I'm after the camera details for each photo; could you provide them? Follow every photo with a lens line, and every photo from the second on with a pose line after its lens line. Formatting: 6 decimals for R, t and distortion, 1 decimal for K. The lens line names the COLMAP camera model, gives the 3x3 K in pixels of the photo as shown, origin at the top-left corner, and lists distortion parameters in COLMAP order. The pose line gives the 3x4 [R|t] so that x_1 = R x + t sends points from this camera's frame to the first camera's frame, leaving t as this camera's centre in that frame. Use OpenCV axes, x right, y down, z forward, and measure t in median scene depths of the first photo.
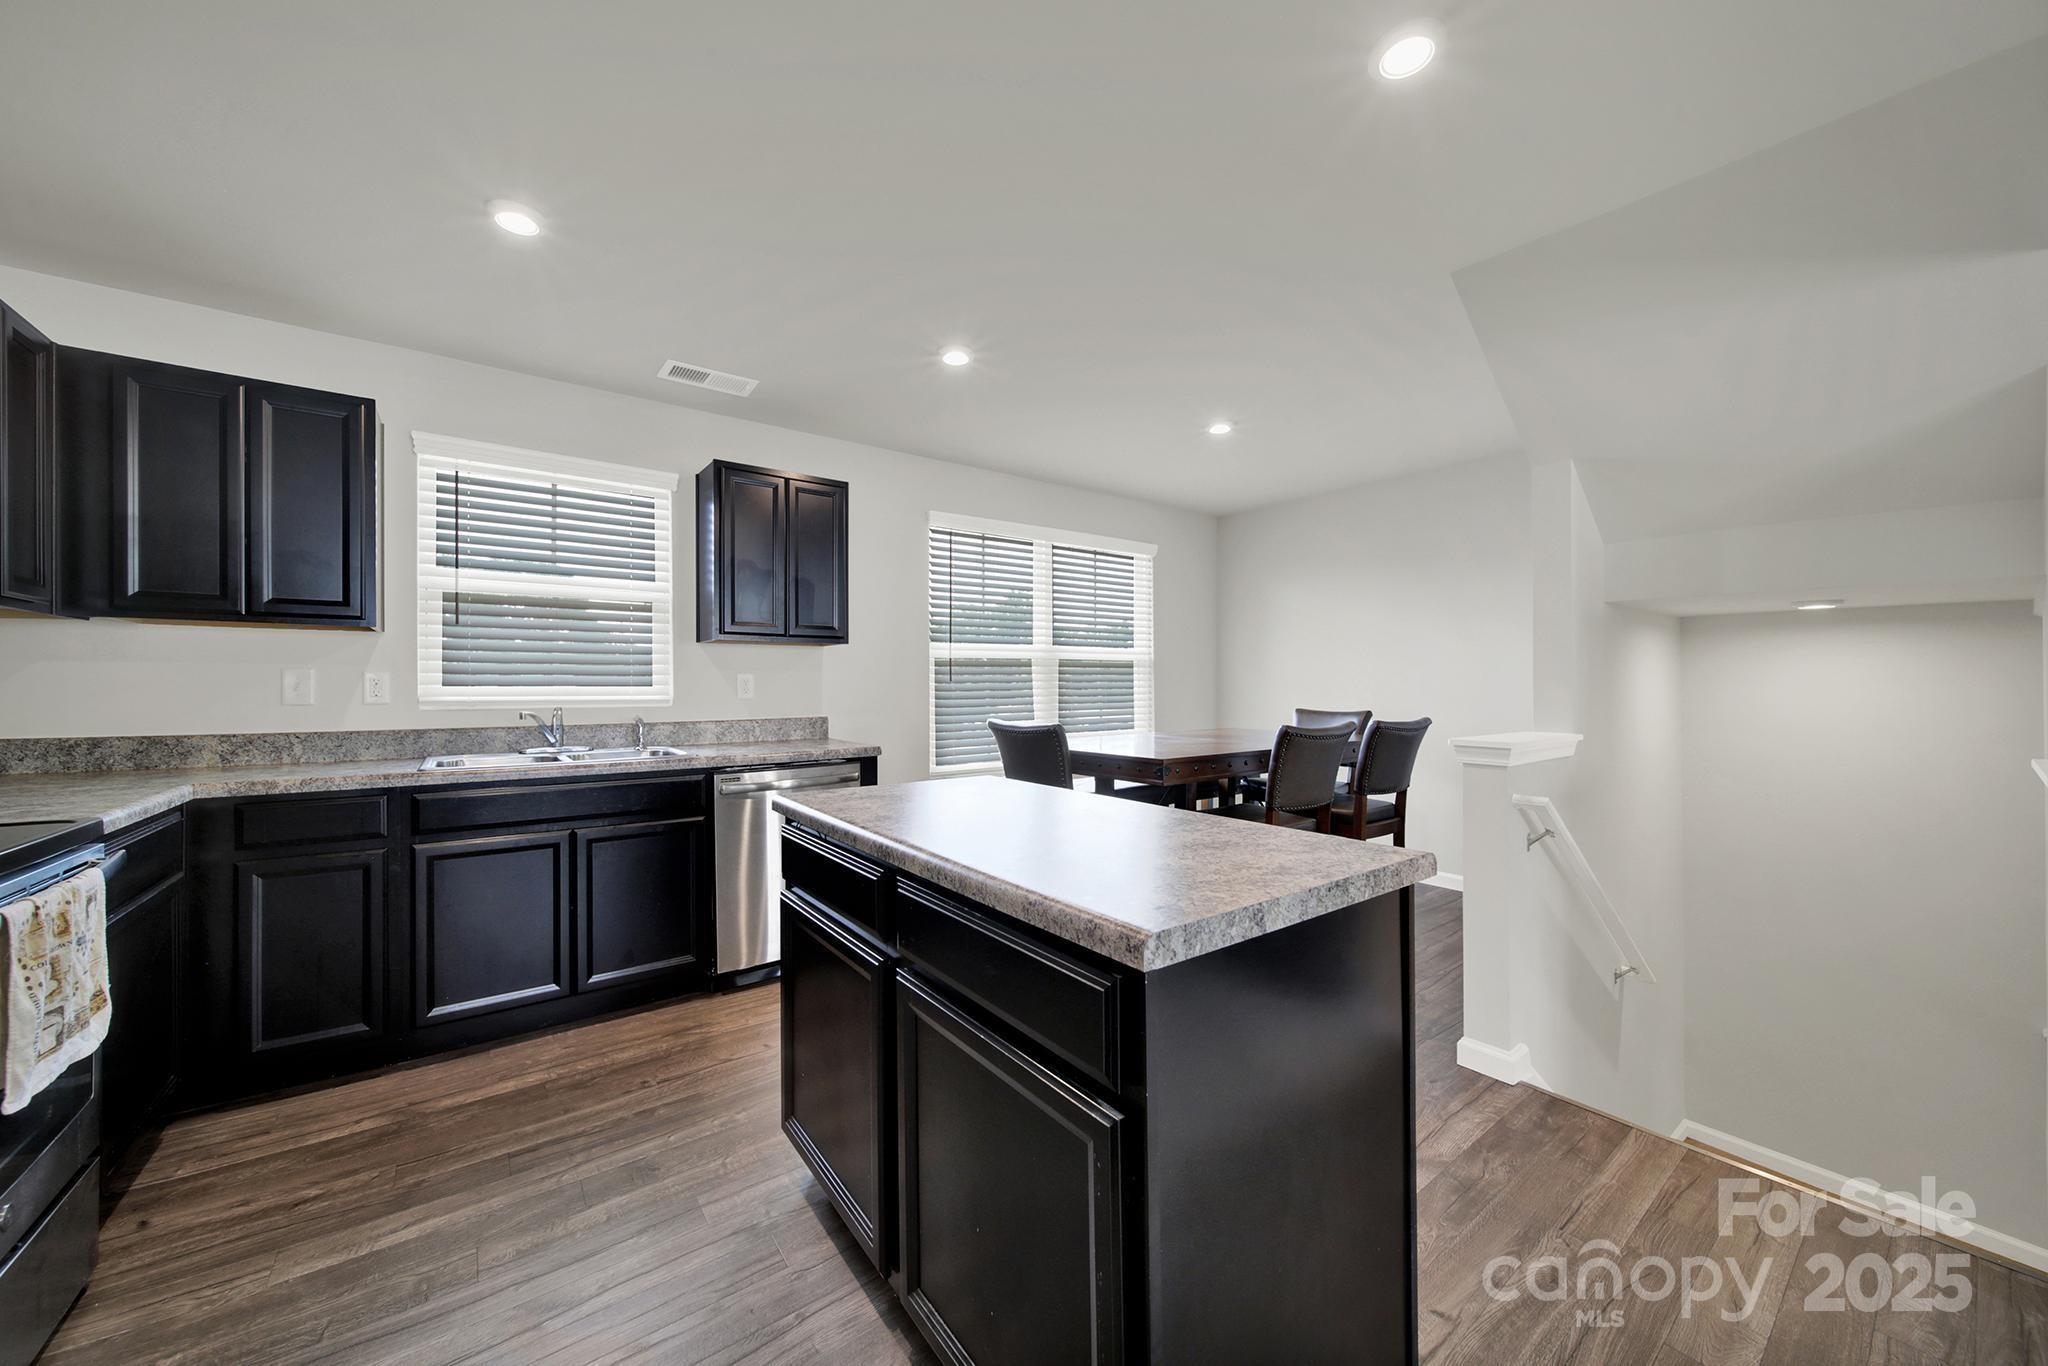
lens RADIAL K [[741.8, 0, 1029.2], [0, 741.8, 695.1], [0, 0, 1]] dist [0.002975, 0.000224]
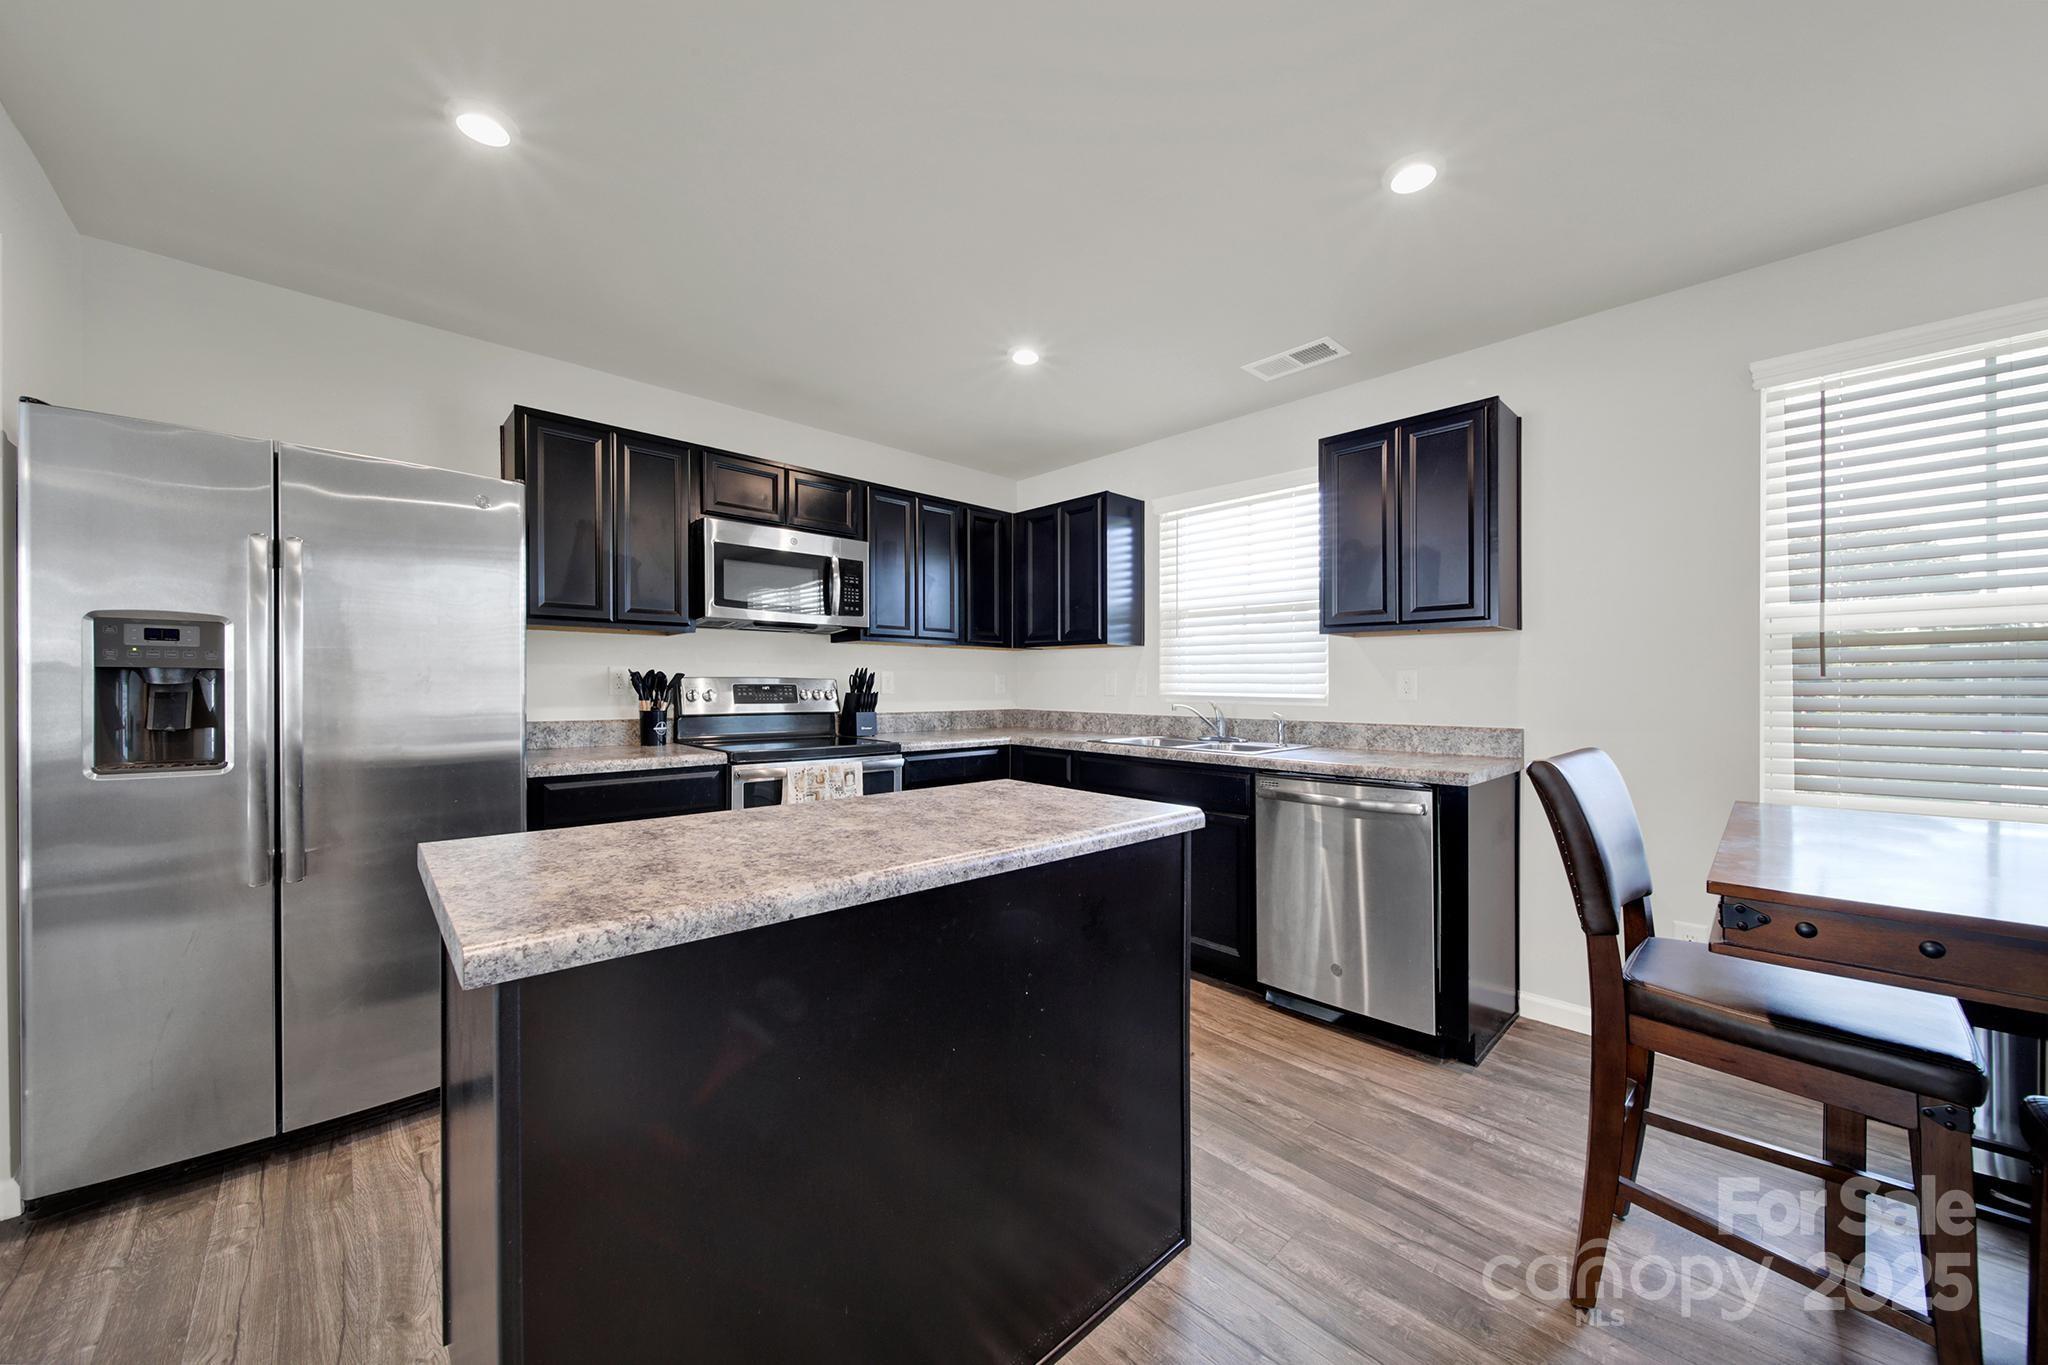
lens RADIAL K [[741.8, 0, 1021.0], [0, 741.8, 687.5], [0, 0, 1]] dist [0.002975, 0.000224]
pose [[0.093945, 0.004835, -0.995566, 0.198000], [-0.010863, 0.999934, 0.003831, -0.013059], [0.995518, 0.010455, 0.093991, 0.432837]]
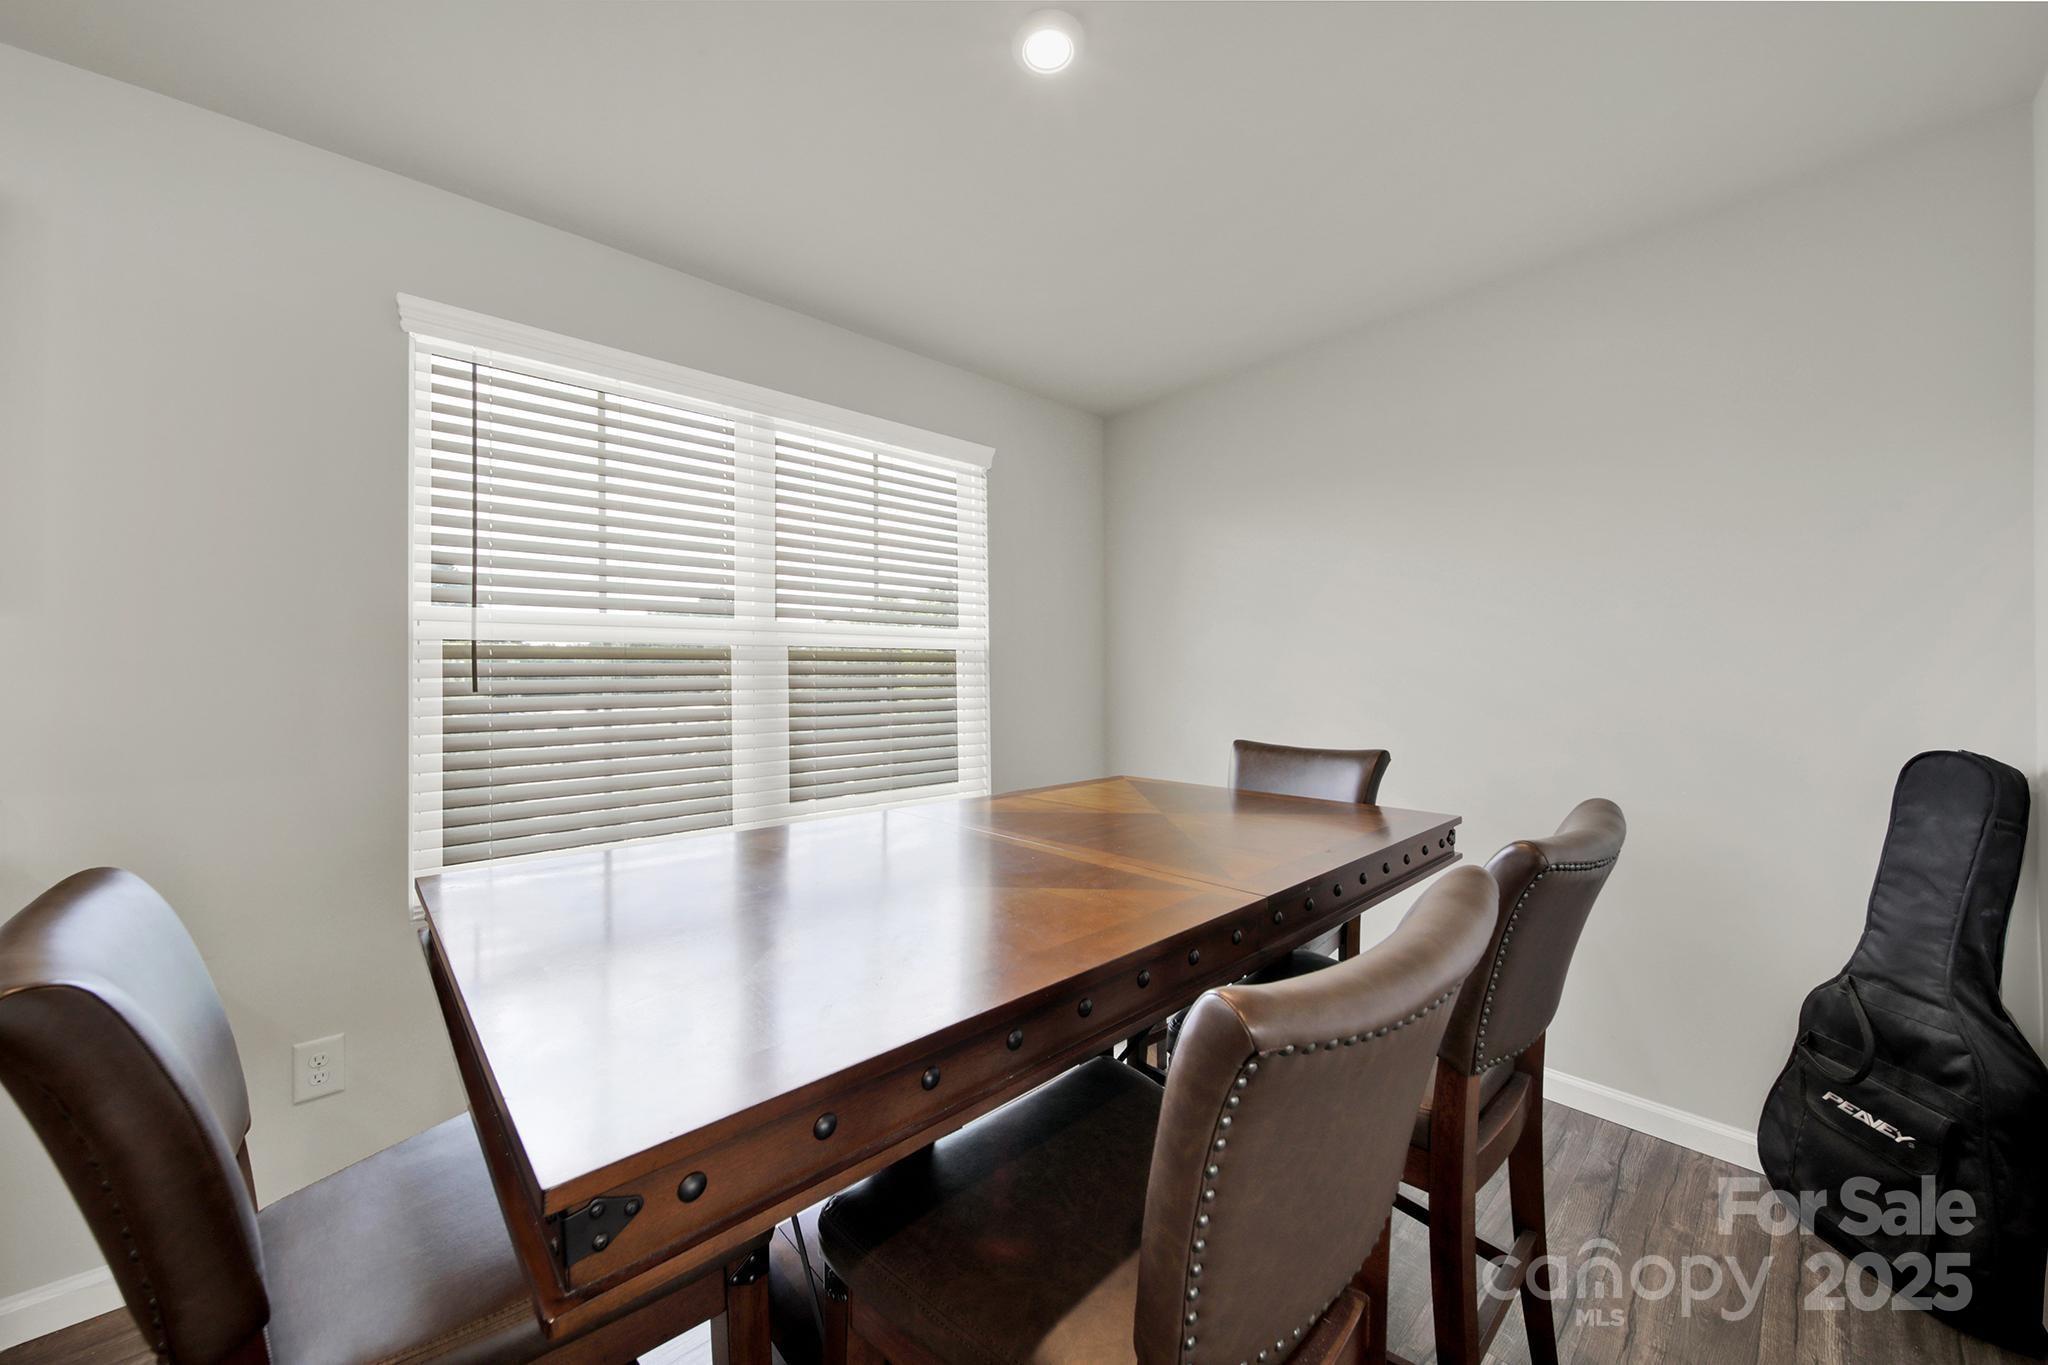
lens RADIAL K [[741.8, 0, 1012.4], [0, 741.8, 675.0], [0, 0, 1]] dist [0.002975, 0.000224]
pose [[0.998483, -0.002635, 0.055001, 0.165619], [0.003868, 0.999743, -0.022316, -0.015166], [-0.054928, 0.022495, 0.998237, 0.460055]]
